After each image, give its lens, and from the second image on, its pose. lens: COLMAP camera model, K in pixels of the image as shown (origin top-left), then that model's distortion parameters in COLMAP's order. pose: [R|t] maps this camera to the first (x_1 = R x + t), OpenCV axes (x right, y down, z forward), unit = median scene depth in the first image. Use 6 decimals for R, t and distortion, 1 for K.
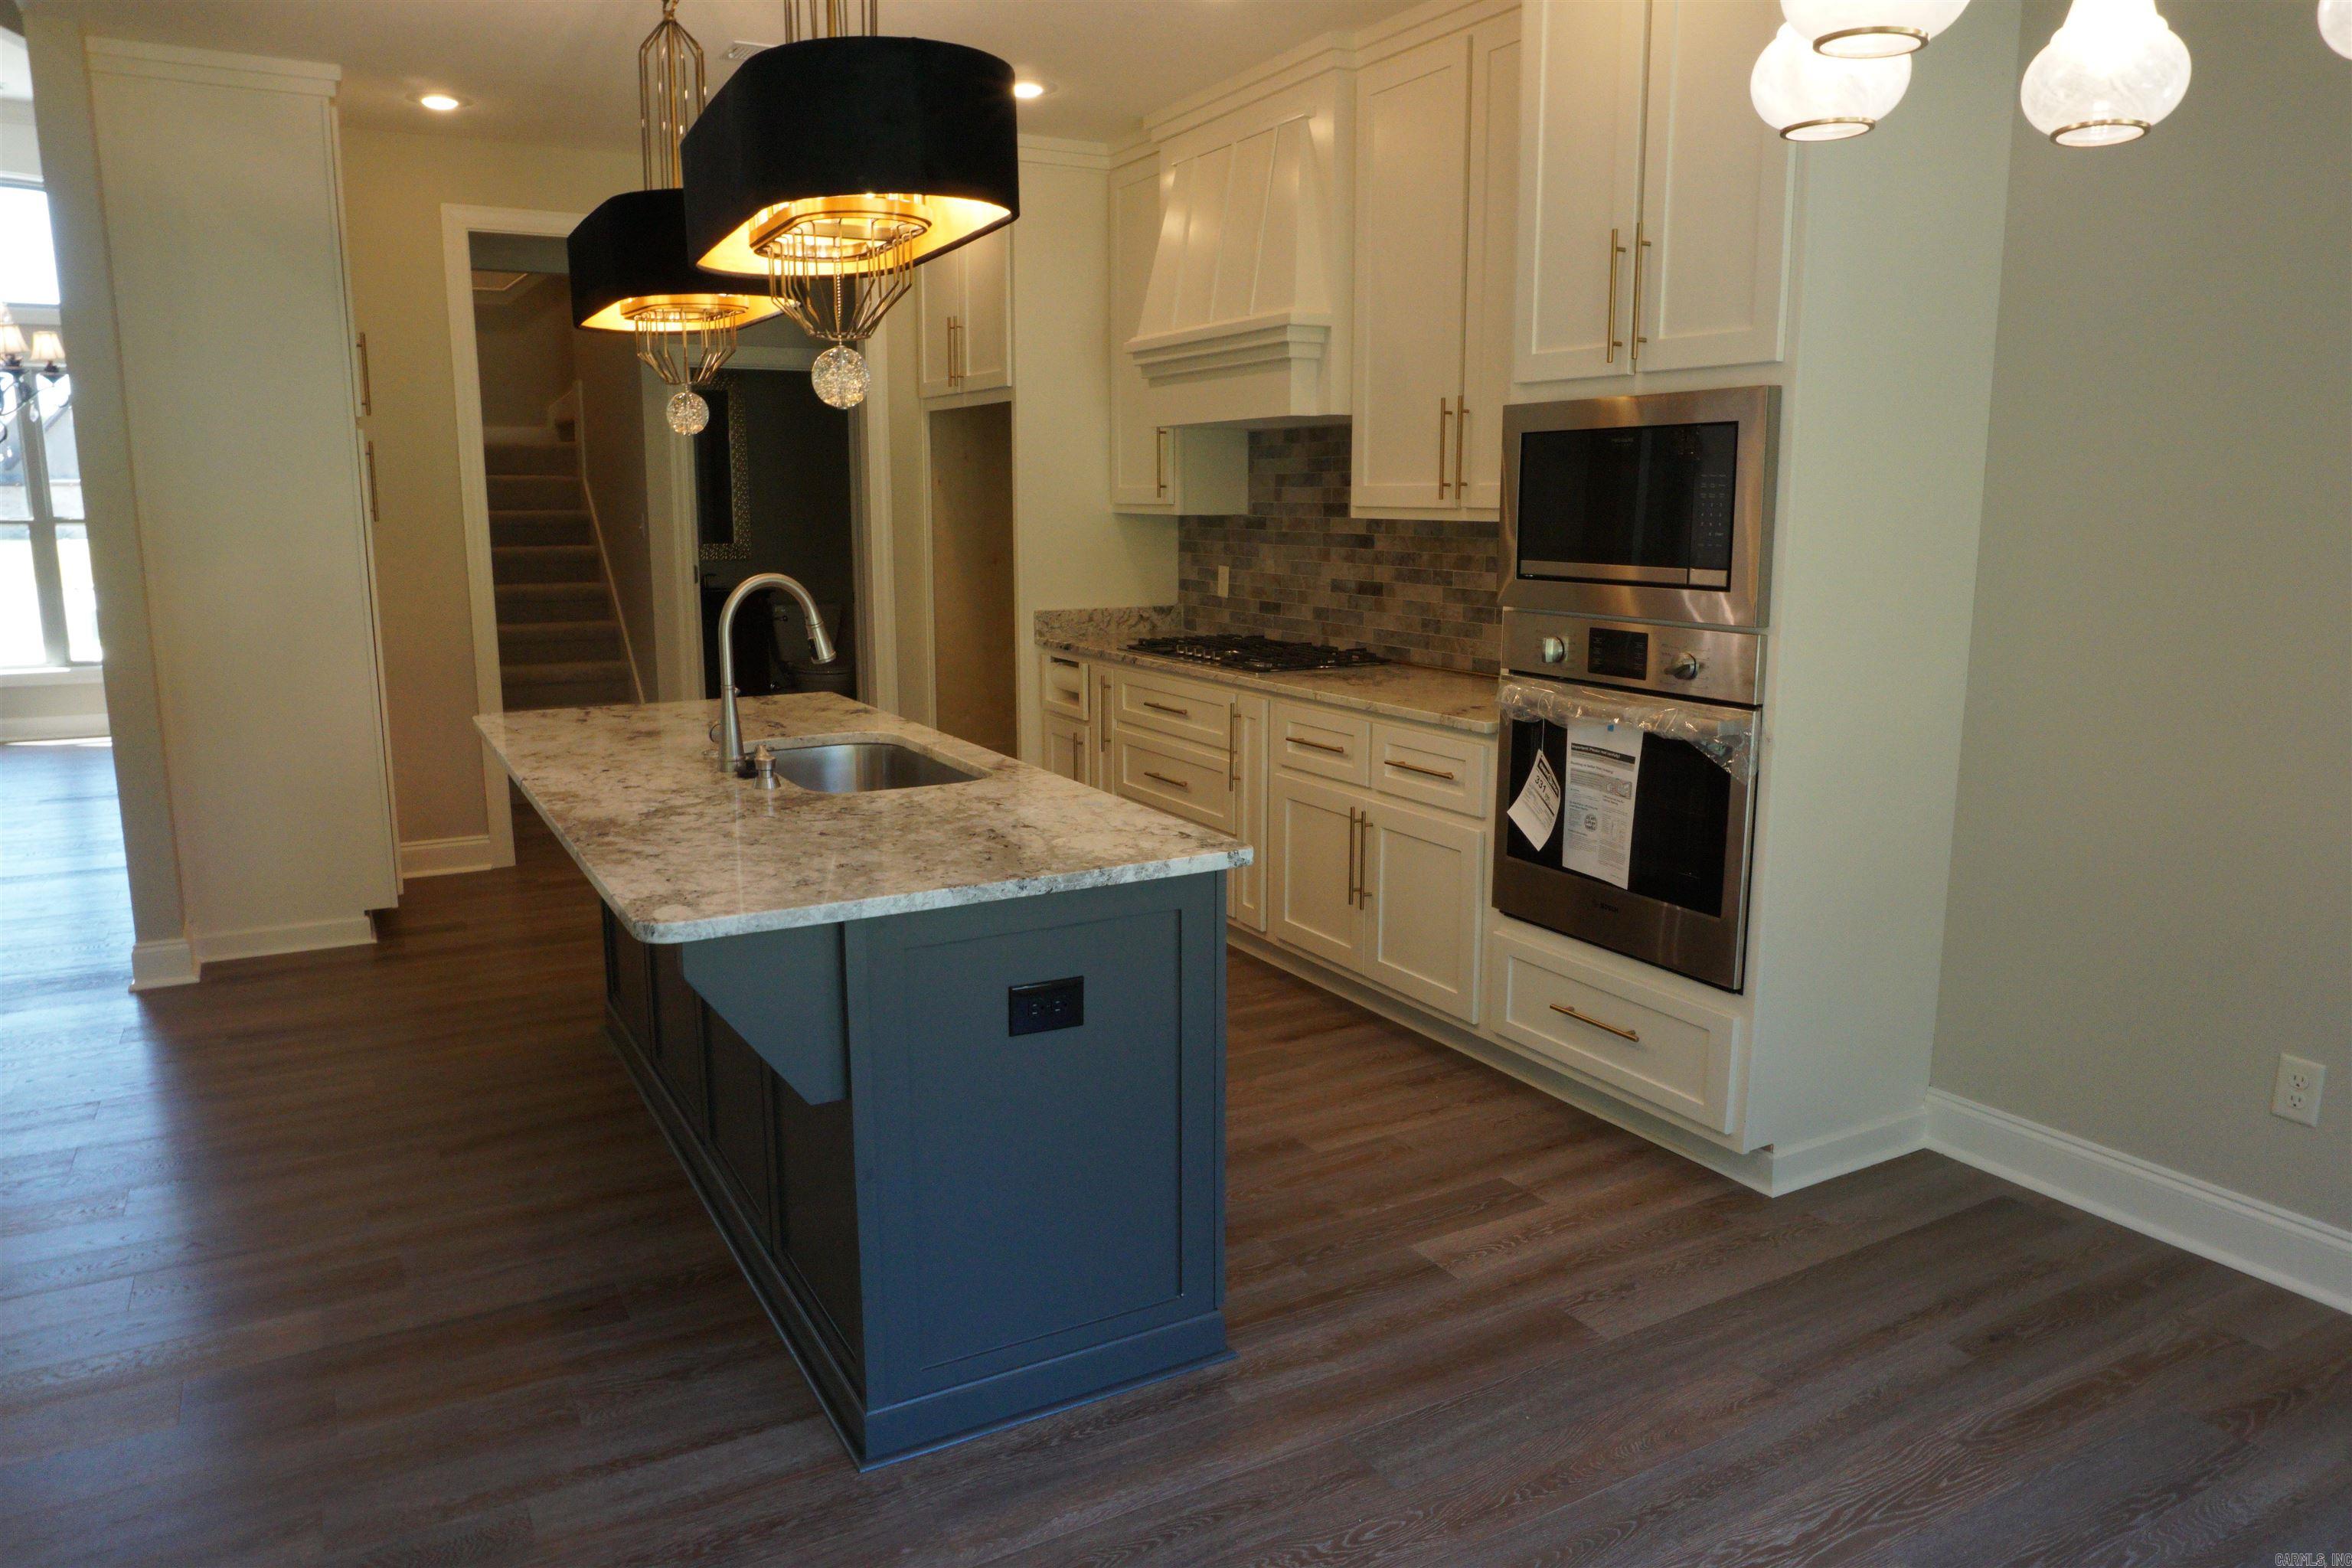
lens RADIAL K [[1570.9, 0, 1174.6], [0, 1570.9, 781.5], [0, 0, 1]] dist [-0.051672, 0.037306]
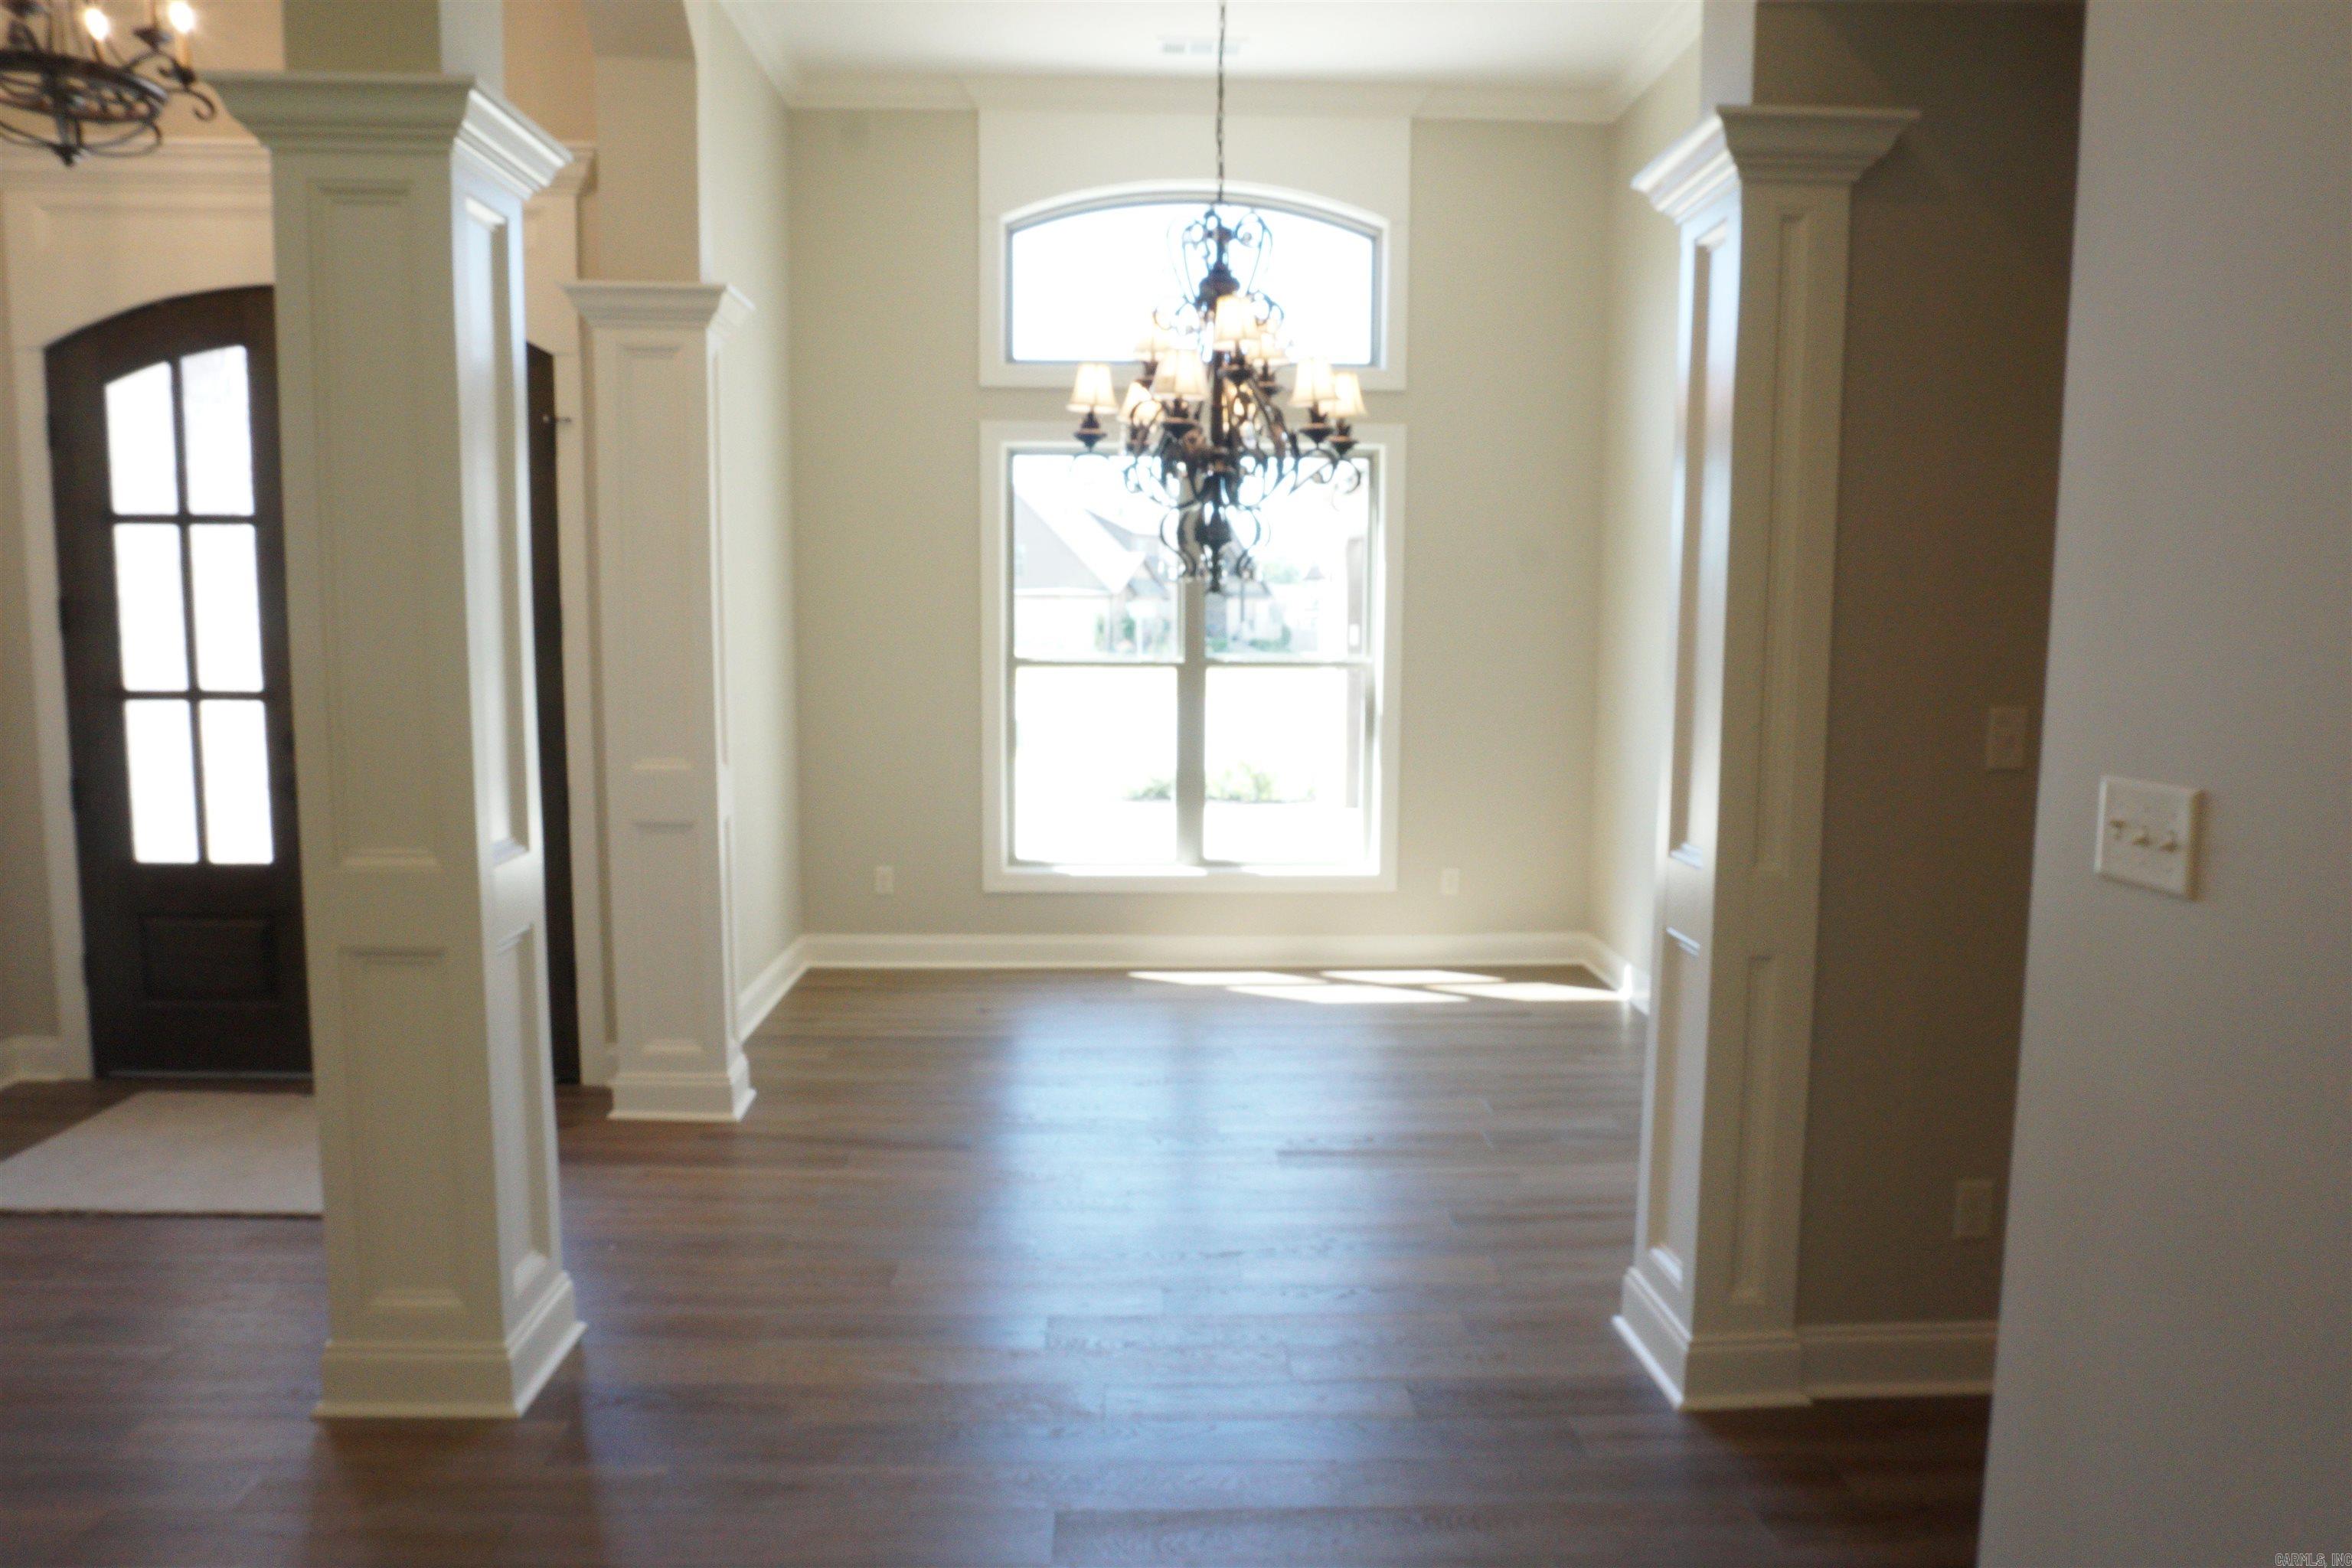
lens RADIAL K [[1570.9, 0, 1172.2], [0, 1570.9, 788.1], [0, 0, 1]] dist [-0.051672, 0.037306]
pose [[0.889604, 0.057879, -0.453050, -0.893354], [-0.091047, 0.994502, -0.051728, -0.159493], [0.447566, 0.087267, 0.889983, 0.770938]]
